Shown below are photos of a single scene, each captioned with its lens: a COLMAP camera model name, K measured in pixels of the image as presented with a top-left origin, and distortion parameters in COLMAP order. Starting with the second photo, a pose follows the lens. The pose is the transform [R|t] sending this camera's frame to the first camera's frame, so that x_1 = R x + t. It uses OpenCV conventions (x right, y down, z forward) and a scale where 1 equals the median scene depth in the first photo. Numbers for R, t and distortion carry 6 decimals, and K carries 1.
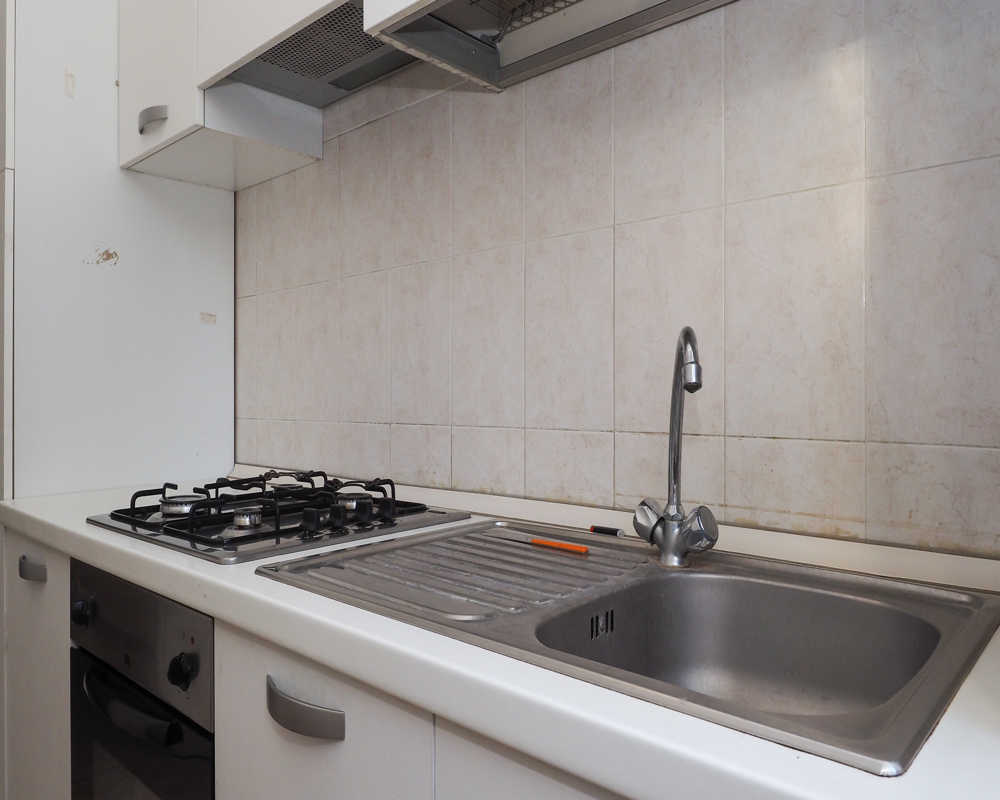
lens RADIAL K [[716.9, 0, 500.0], [0, 716.9, 400.0], [0, 0, 1]] dist [-0.000474, -0.000488]
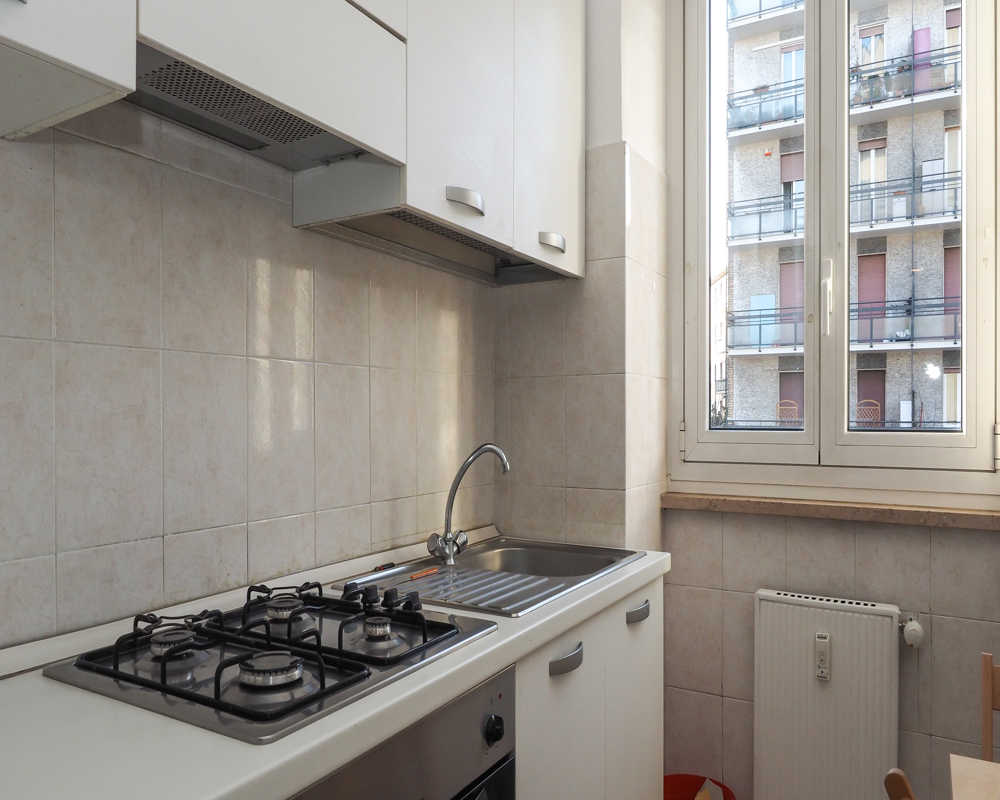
lens RADIAL K [[739.2, 0, 499.4], [0, 739.2, 417.3], [0, 0, 1]] dist [0.003615, 0.001510]
pose [[-0.202996, -0.001818, 0.979178, -1.134439], [0.000501, 0.999998, 0.001961, -0.111613], [-0.979179, 0.000889, -0.202995, 0.837549]]
